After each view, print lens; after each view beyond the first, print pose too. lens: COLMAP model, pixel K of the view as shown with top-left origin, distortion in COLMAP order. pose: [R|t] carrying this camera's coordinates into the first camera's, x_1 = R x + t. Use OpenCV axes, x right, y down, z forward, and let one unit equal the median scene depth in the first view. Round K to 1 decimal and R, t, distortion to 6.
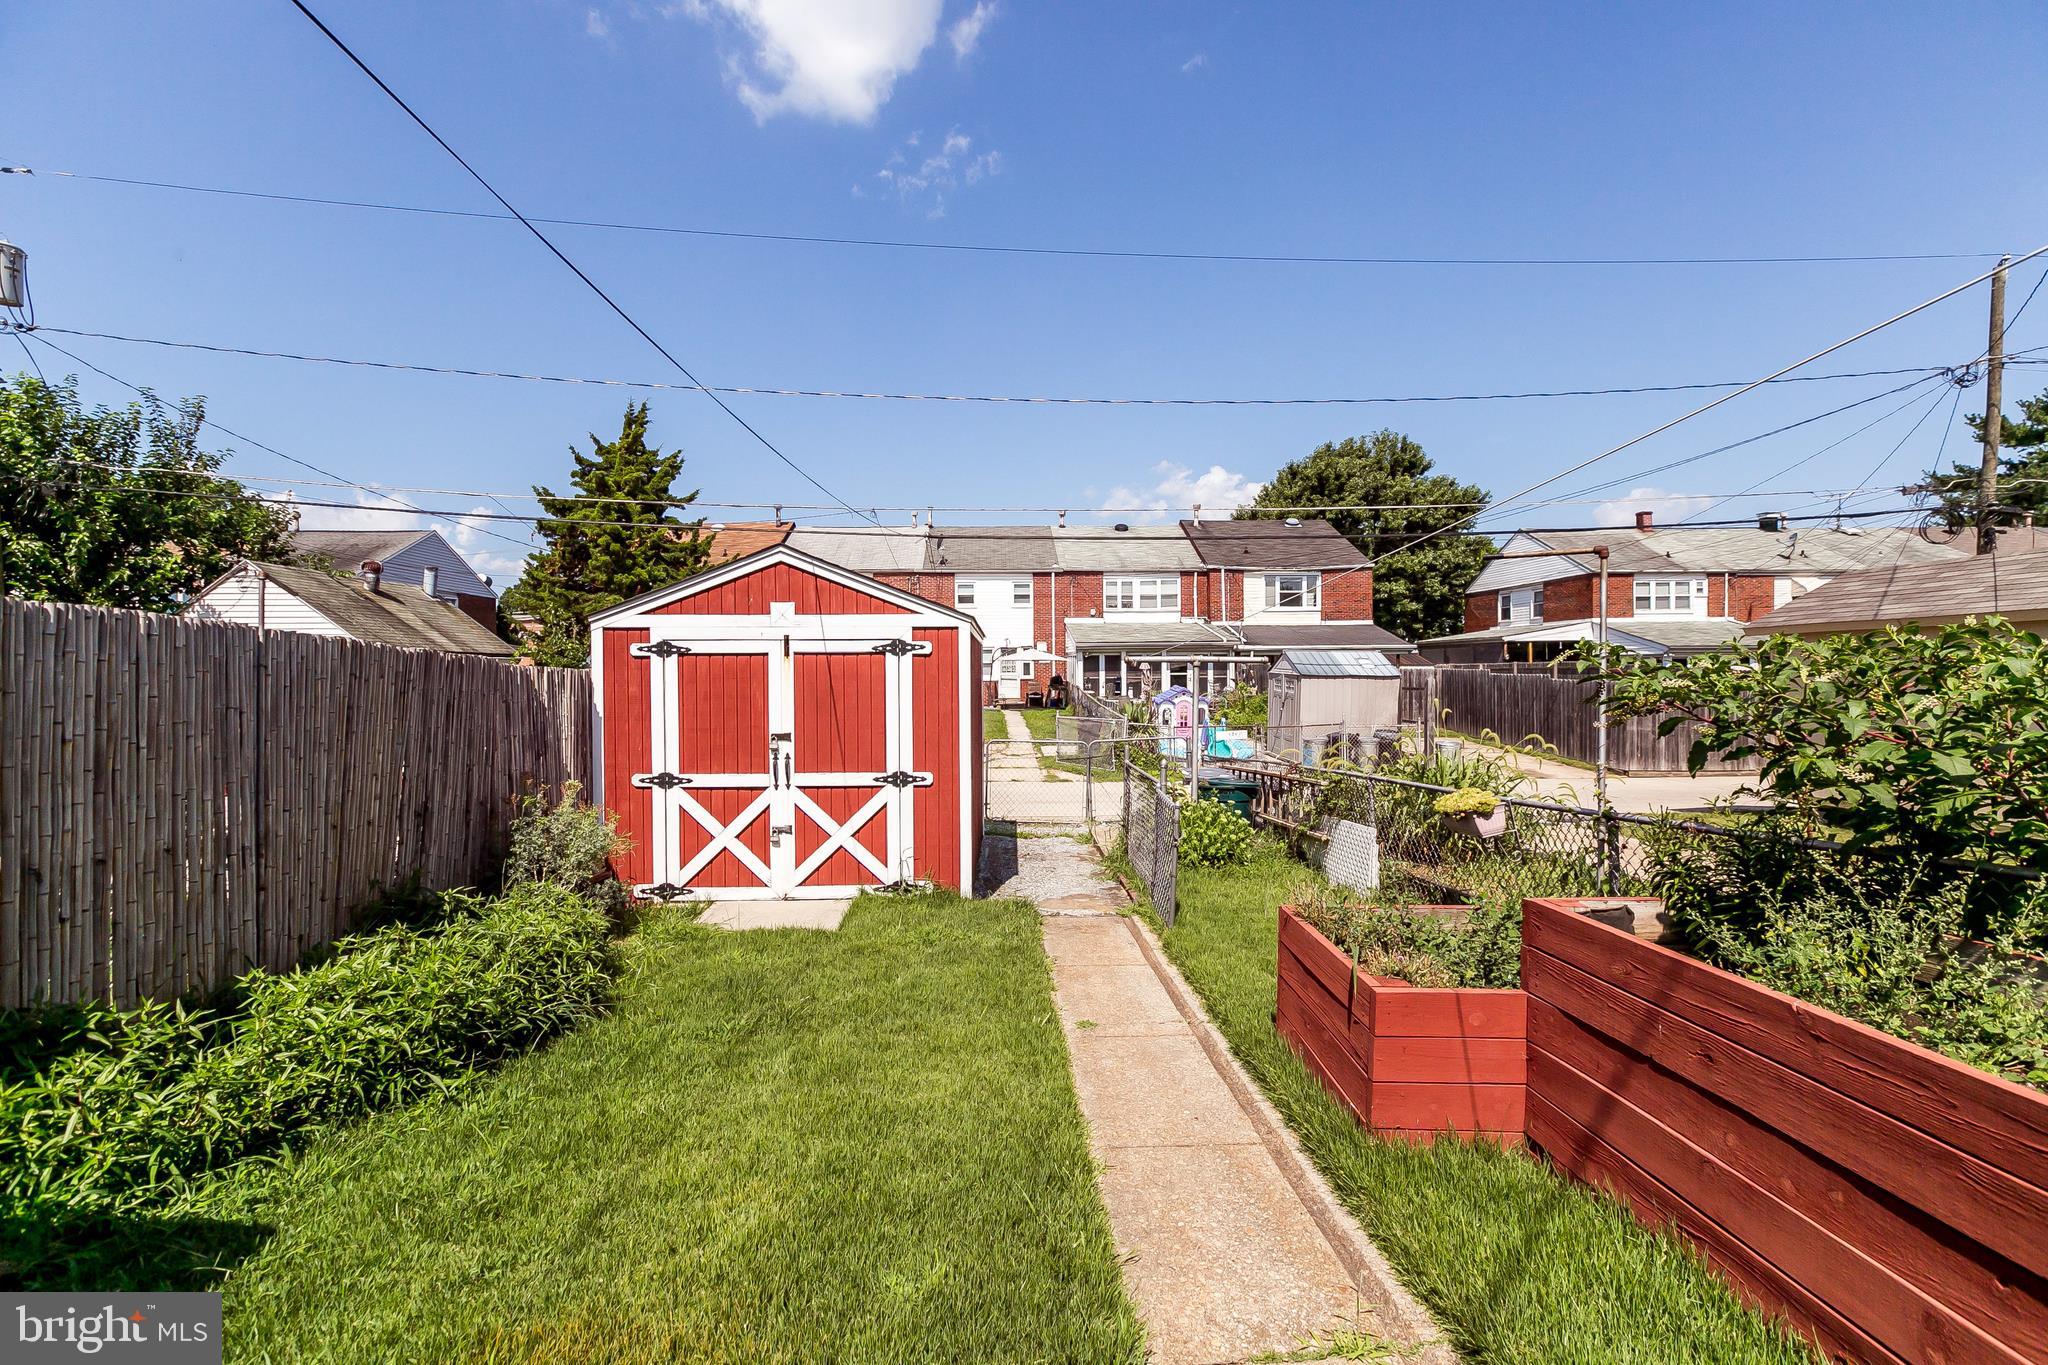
lens RADIAL K [[936.1, 0, 1007.5], [0, 936.1, 676.6], [0, 0, 1]] dist [0.004433, -0.001290]
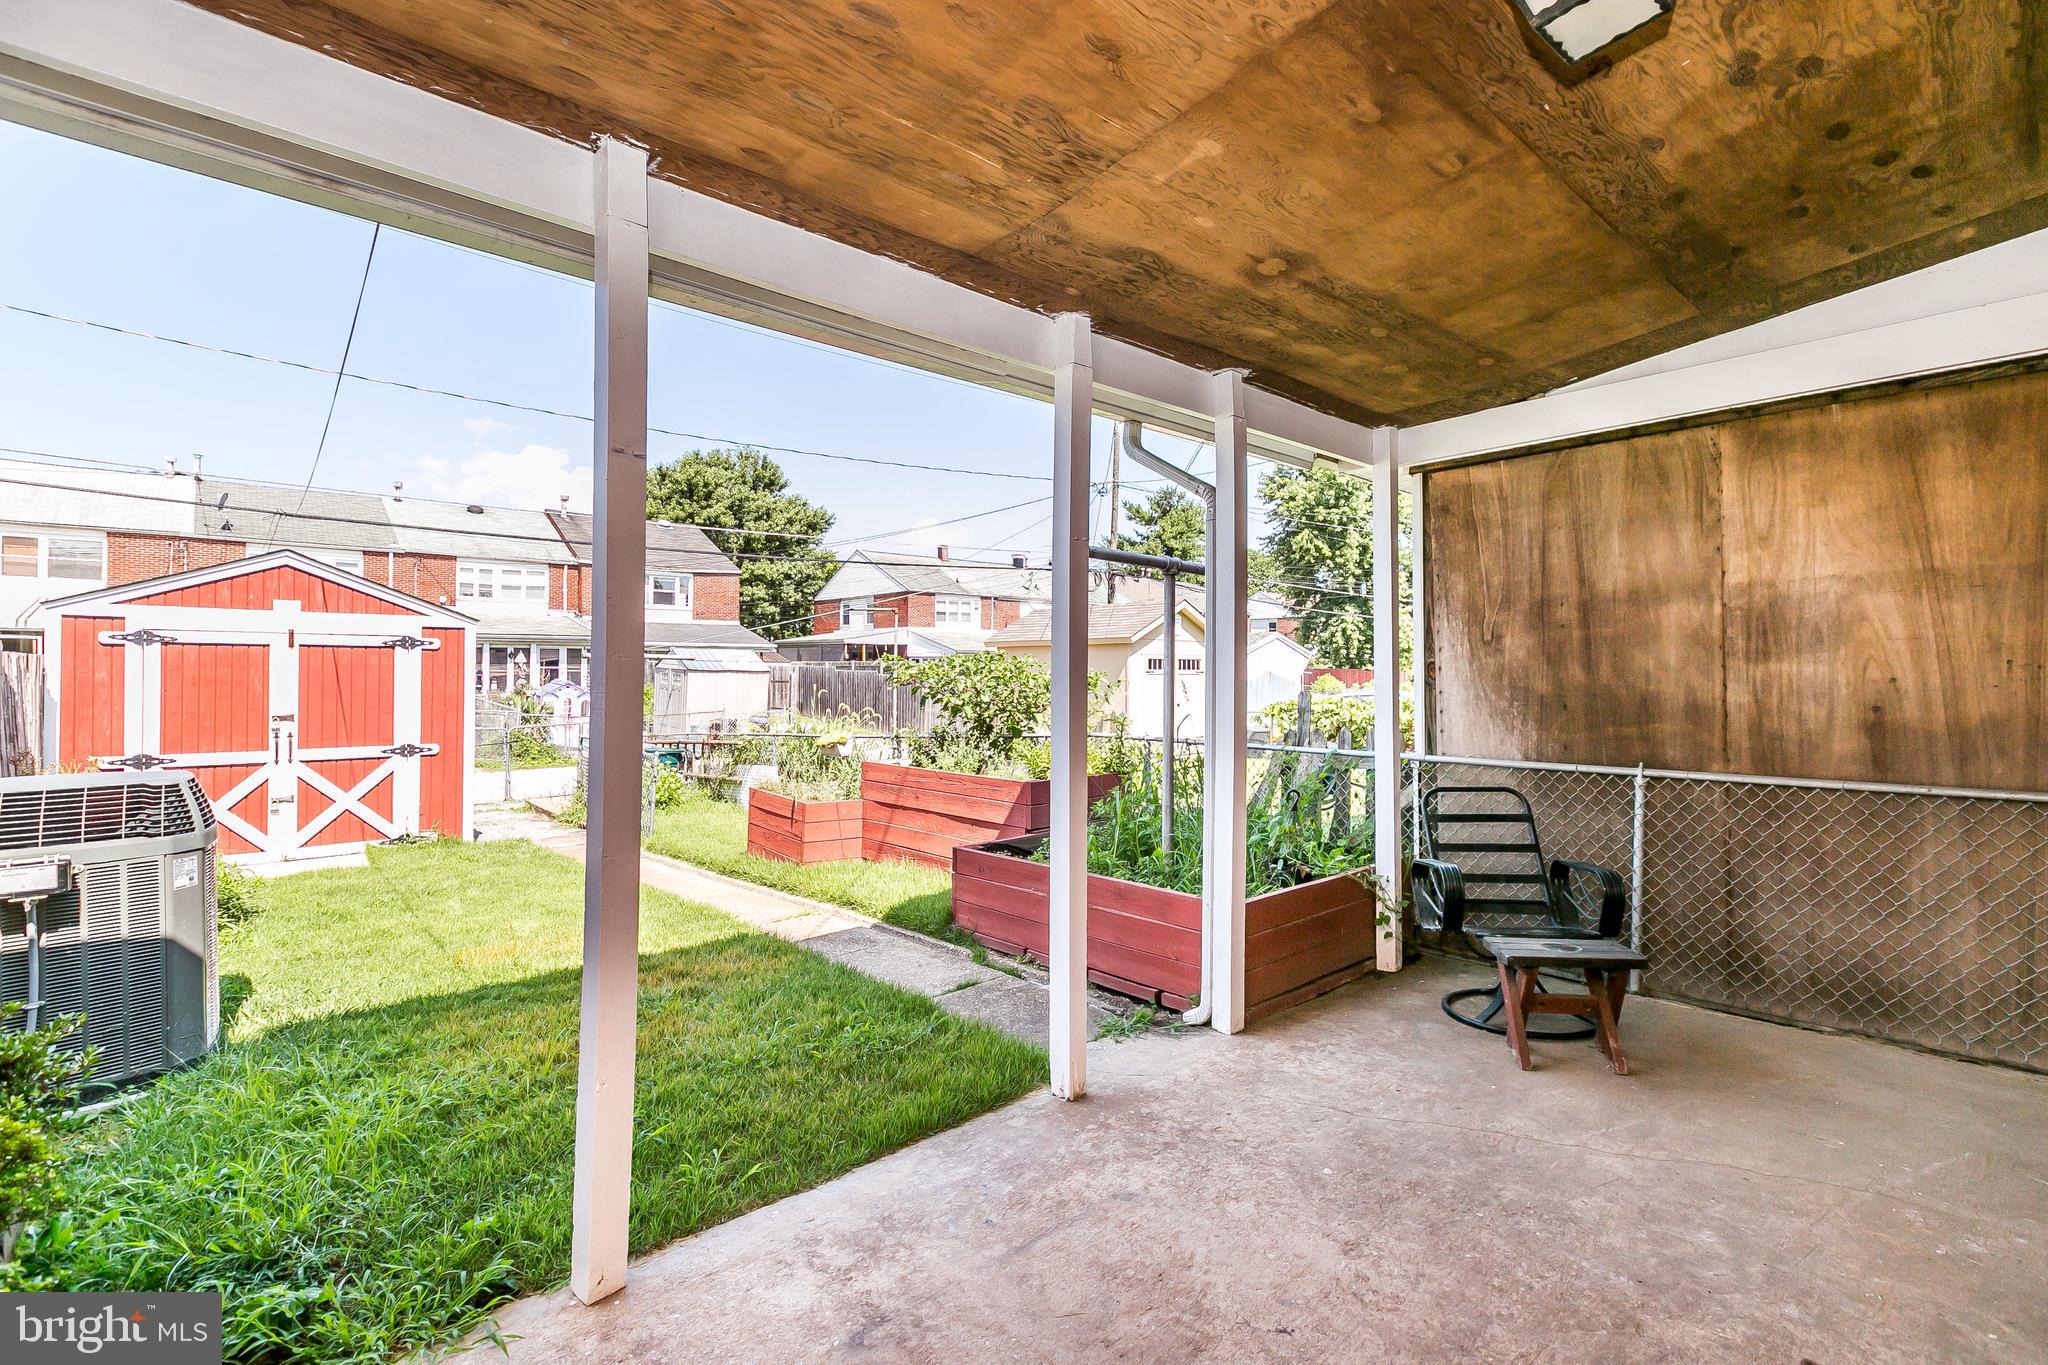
lens RADIAL K [[936.1, 0, 1024.3], [0, 936.1, 675.7], [0, 0, 1]] dist [0.004433, -0.001290]
pose [[0.778375, 0.005698, 0.627774, -0.068029], [-0.008047, 0.999967, 0.000900, 0.001258], [-0.627748, -0.005752, 0.778395, -0.121168]]
